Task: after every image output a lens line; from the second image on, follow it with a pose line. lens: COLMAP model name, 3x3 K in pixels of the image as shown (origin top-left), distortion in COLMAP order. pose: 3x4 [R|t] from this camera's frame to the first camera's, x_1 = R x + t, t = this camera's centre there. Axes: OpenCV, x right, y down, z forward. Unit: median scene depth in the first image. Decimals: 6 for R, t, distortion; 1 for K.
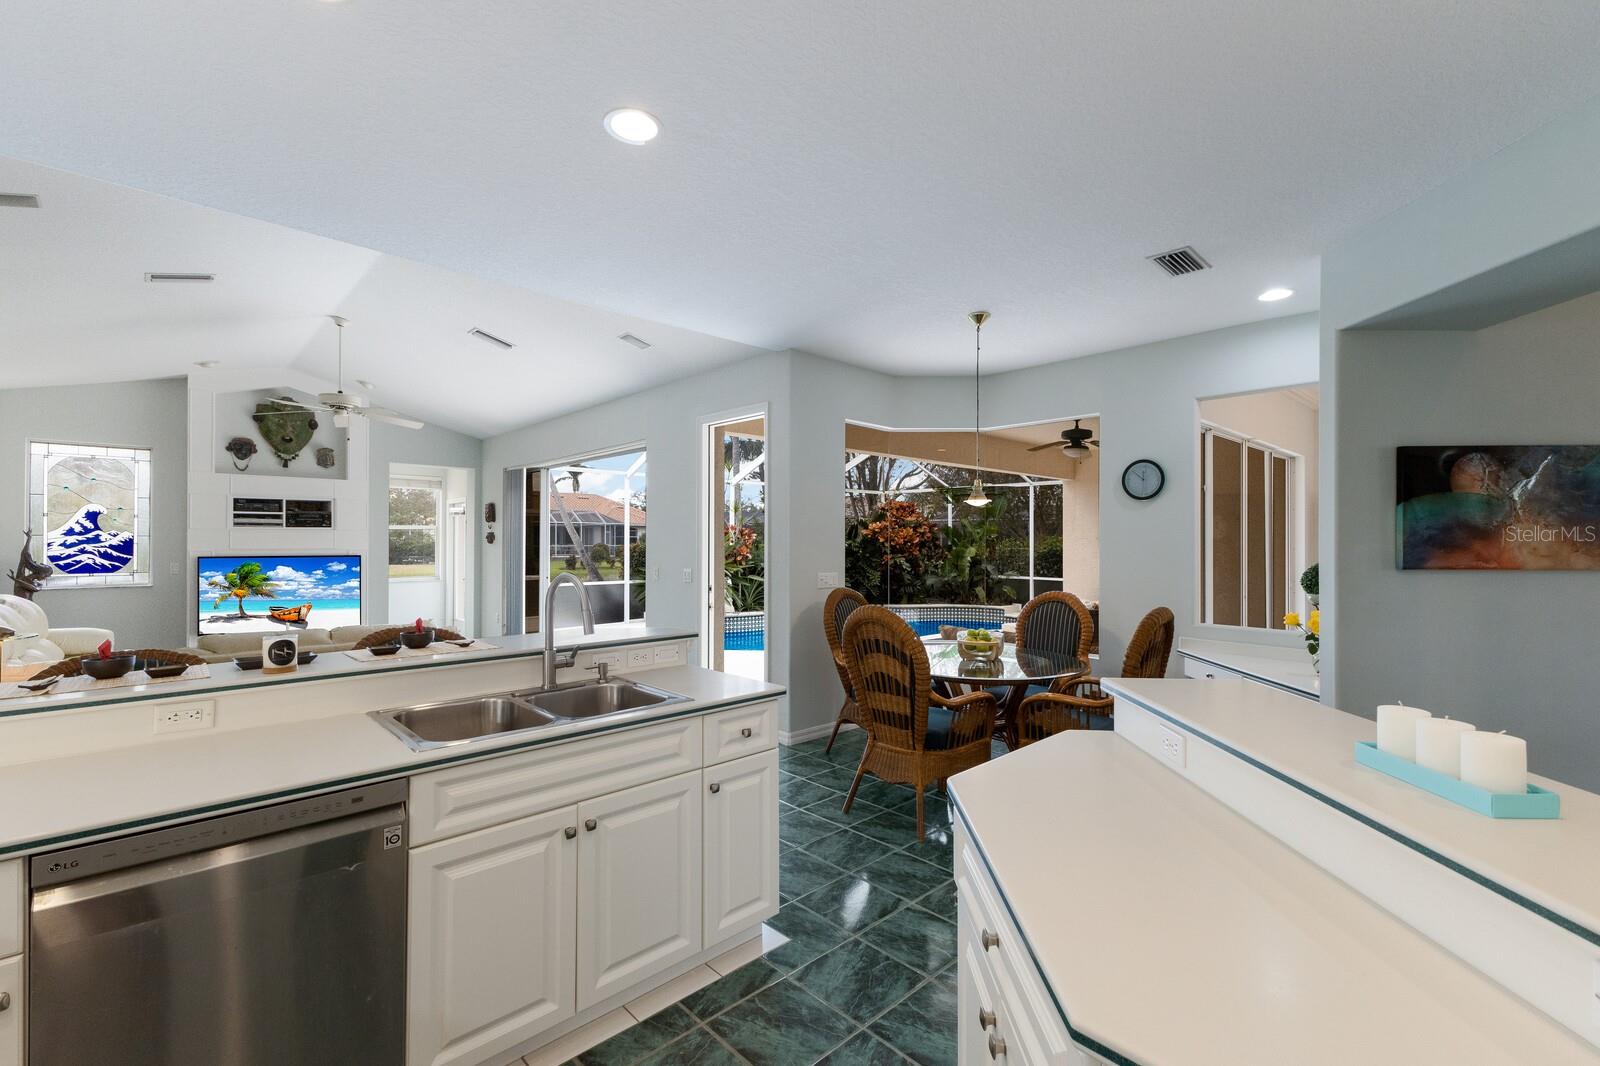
lens RADIAL K [[698.4, 0, 794.7], [0, 698.4, 536.2], [0, 0, 1]] dist [0.015269, -0.003543]
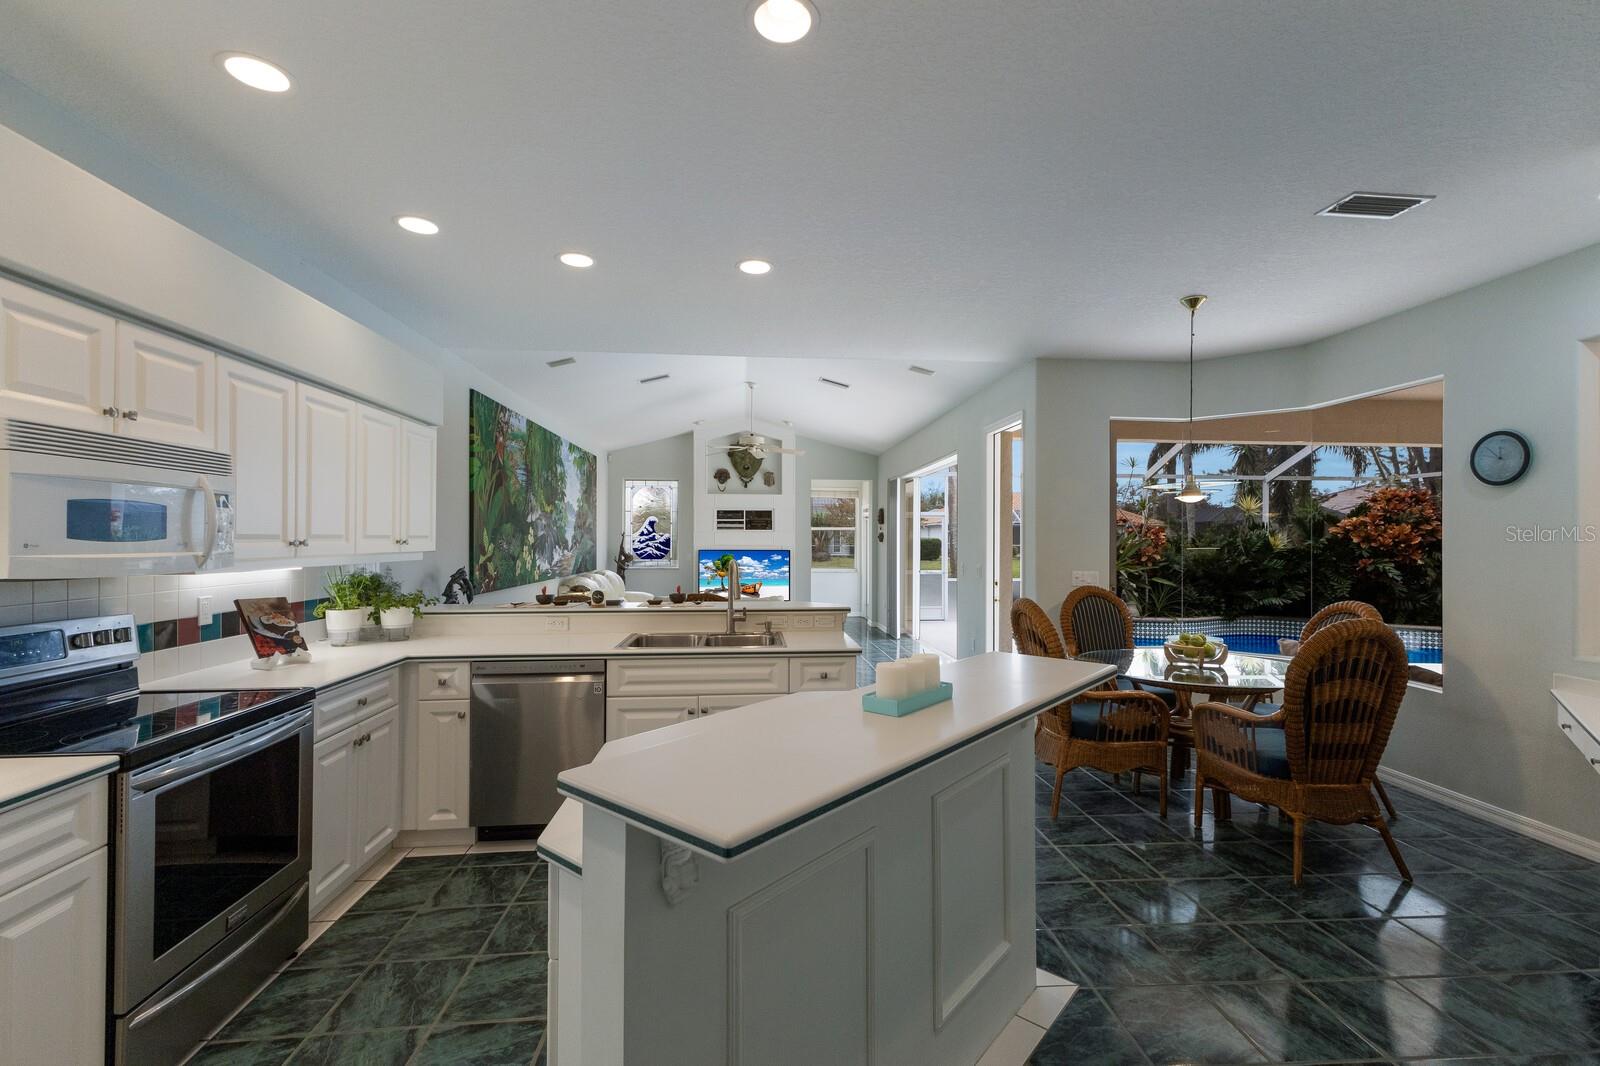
lens RADIAL K [[698.4, 0, 792.3], [0, 698.4, 537.7], [0, 0, 1]] dist [0.015269, -0.003543]
pose [[0.775487, -0.000217, -0.631364, 0.249676], [0.001390, 0.999998, 0.001364, 0.001395], [0.631362, -0.001936, 0.775486, -0.037755]]
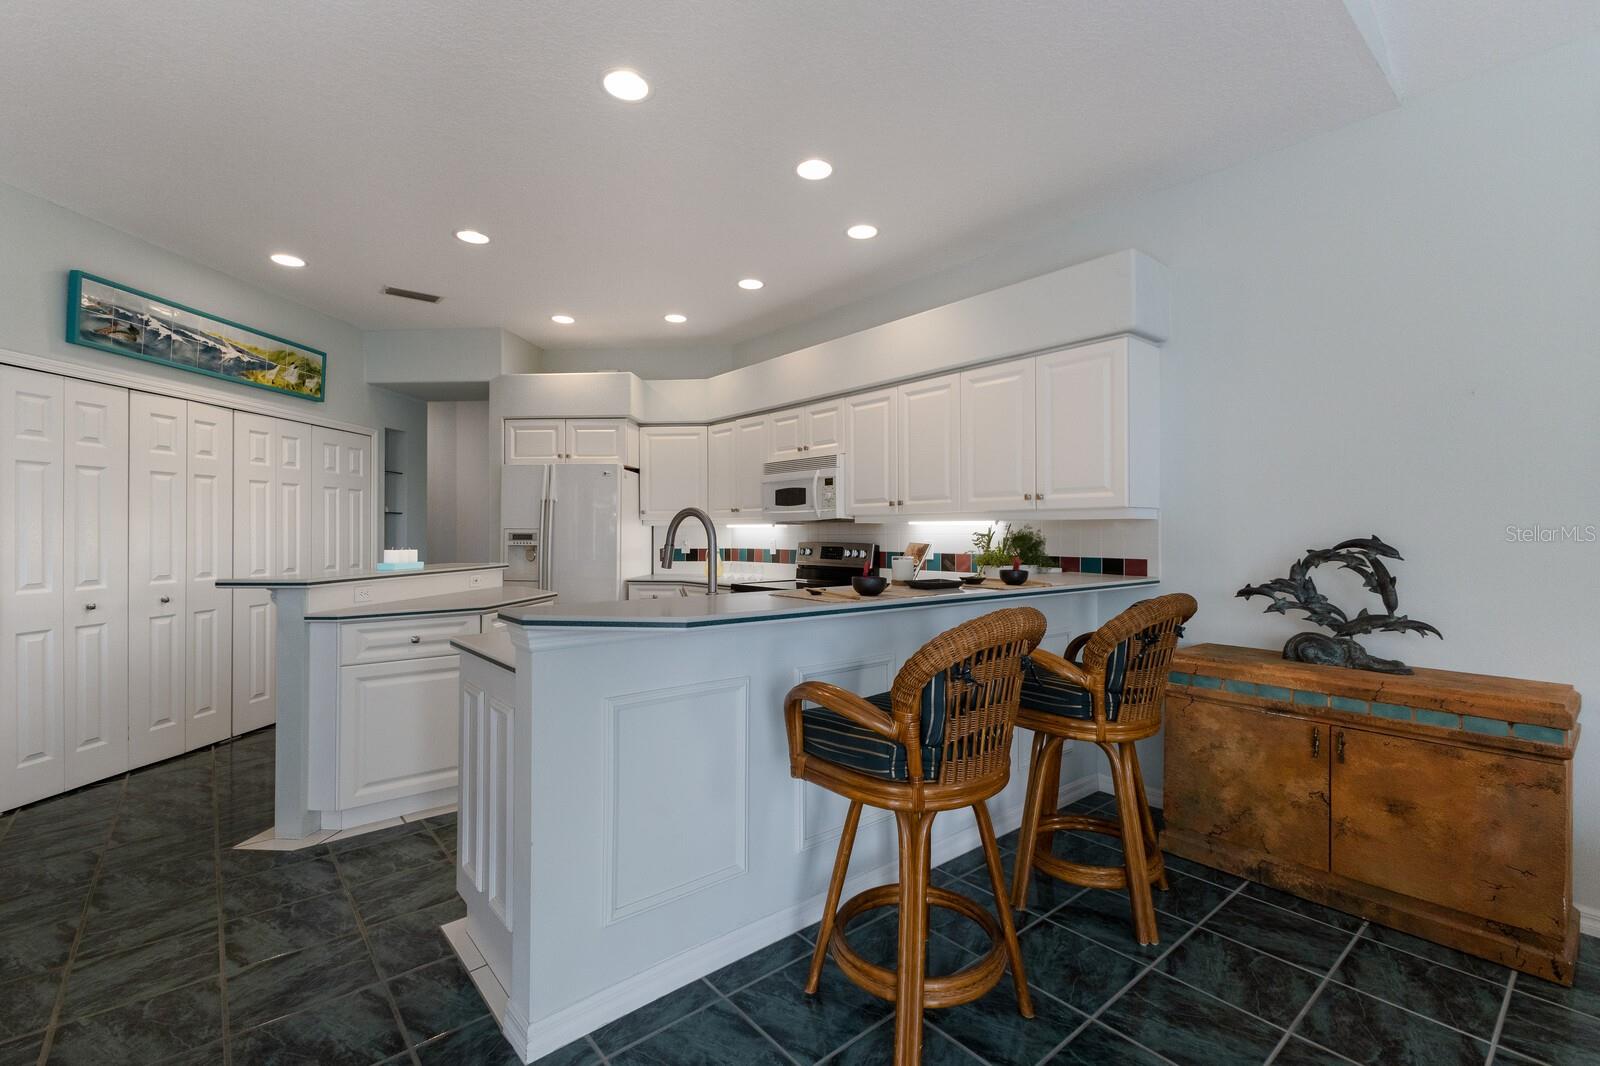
lens RADIAL K [[698.4, 0, 789.2], [0, 698.4, 529.4], [0, 0, 1]] dist [0.015269, -0.003543]
pose [[-0.997904, -0.002209, 0.064675, -0.168003], [-0.002869, 0.999945, -0.010114, 0.030581], [-0.064650, -0.010279, -0.997855, 0.639163]]
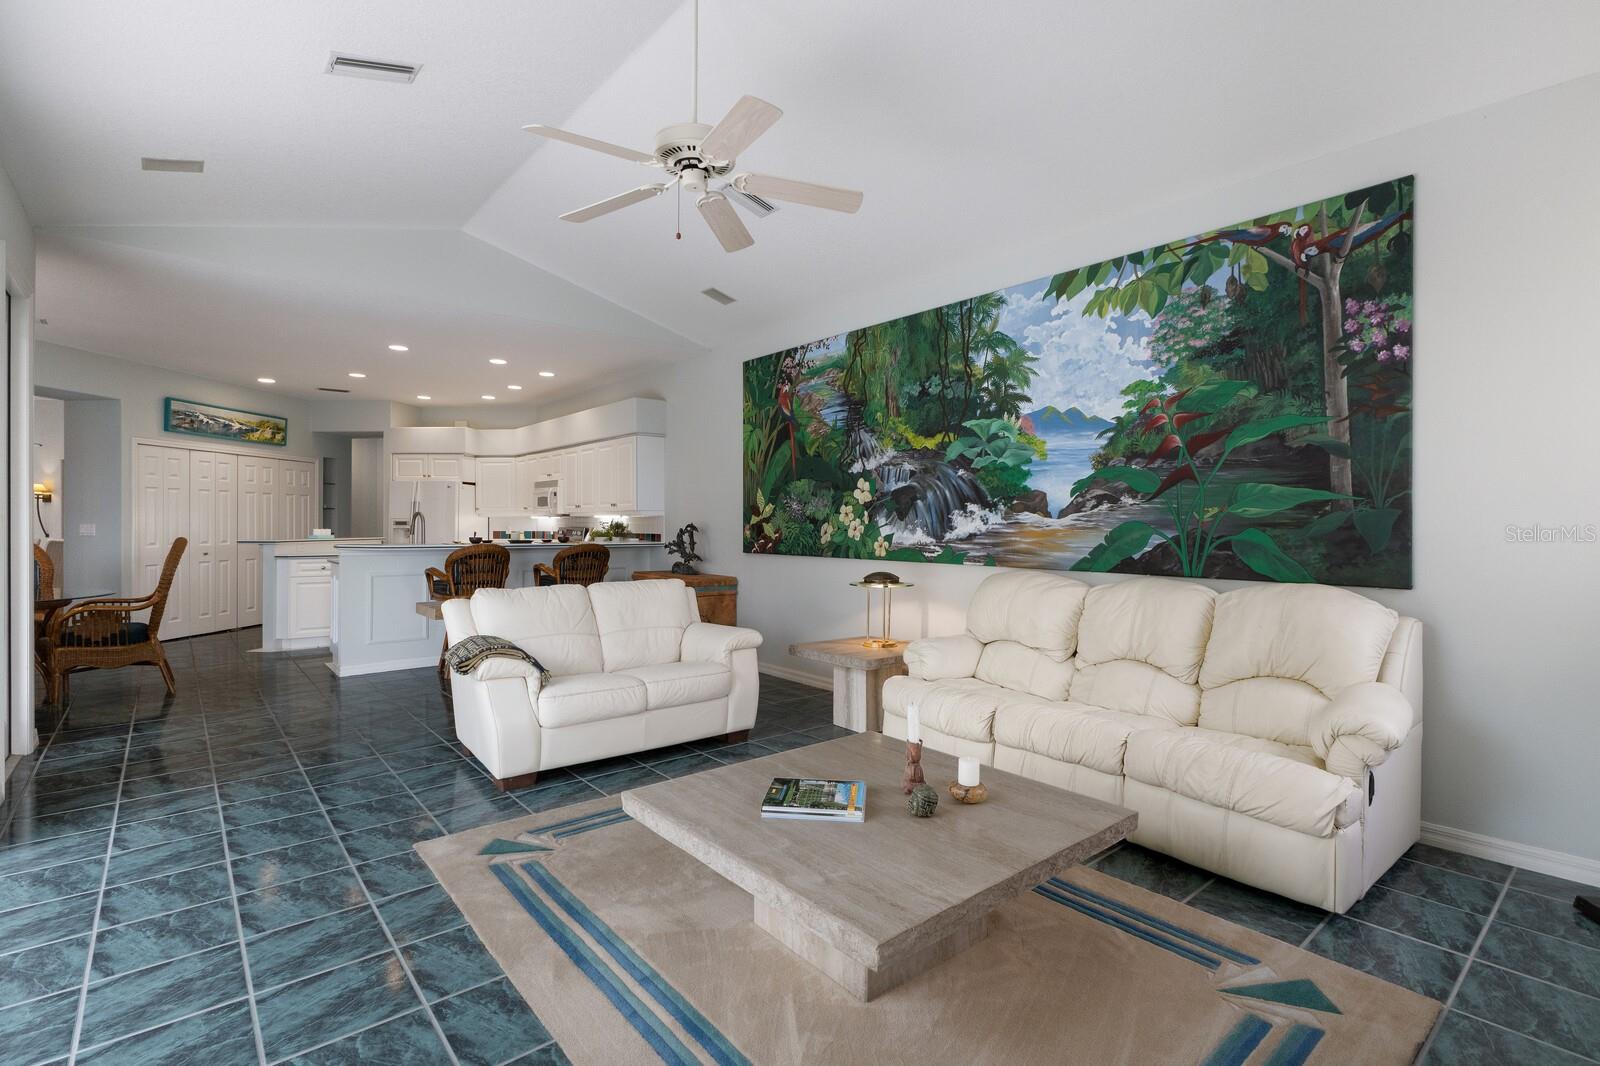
lens RADIAL K [[714.8, 0, 785.2], [0, 714.8, 526.8], [0, 0, 1]] dist [-0.011218, 0.000683]
pose [[-0.998773, -0.007033, 0.049020, -0.579705], [-0.007112, 0.999974, -0.001440, 0.034650], [-0.049008, -0.001787, -0.998797, 1.152930]]
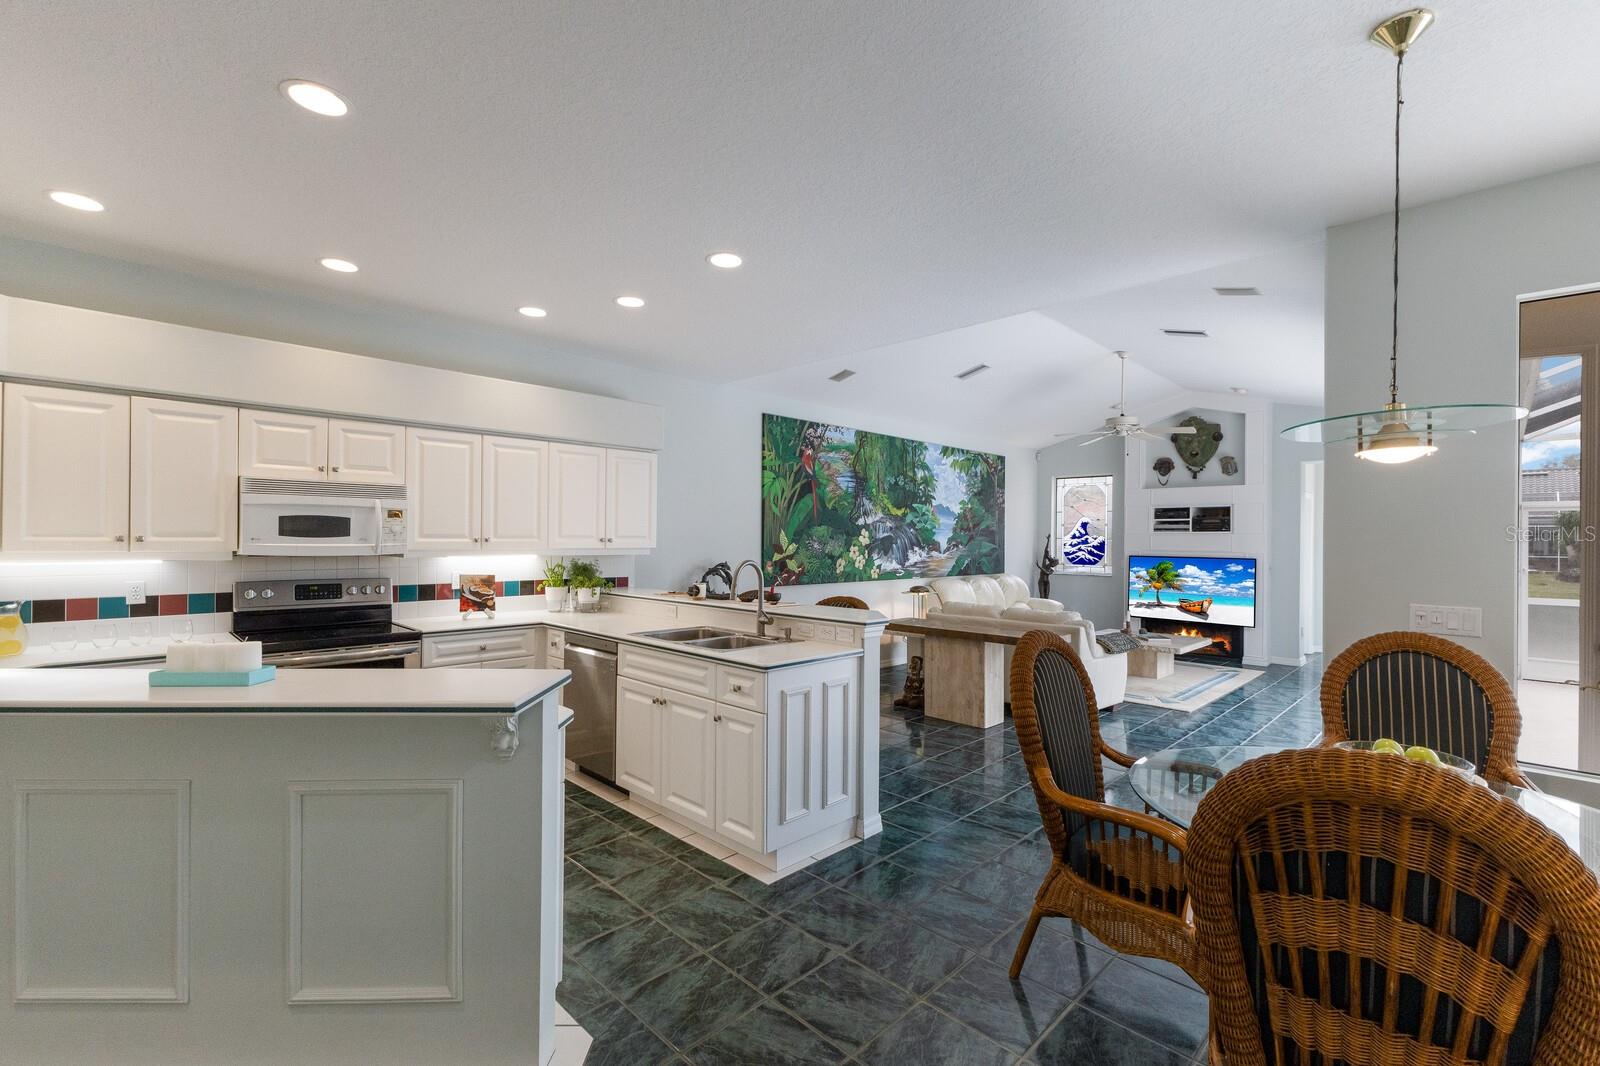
lens RADIAL K [[698.4, 0, 803.0], [0, 698.4, 535.2], [0, 0, 1]] dist [0.015269, -0.003543]
pose [[0.028158, -0.004579, -0.999593, 0.398194], [-0.005584, 0.999973, -0.004738, 0.001764], [0.999588, 0.005715, 0.028131, 0.353743]]
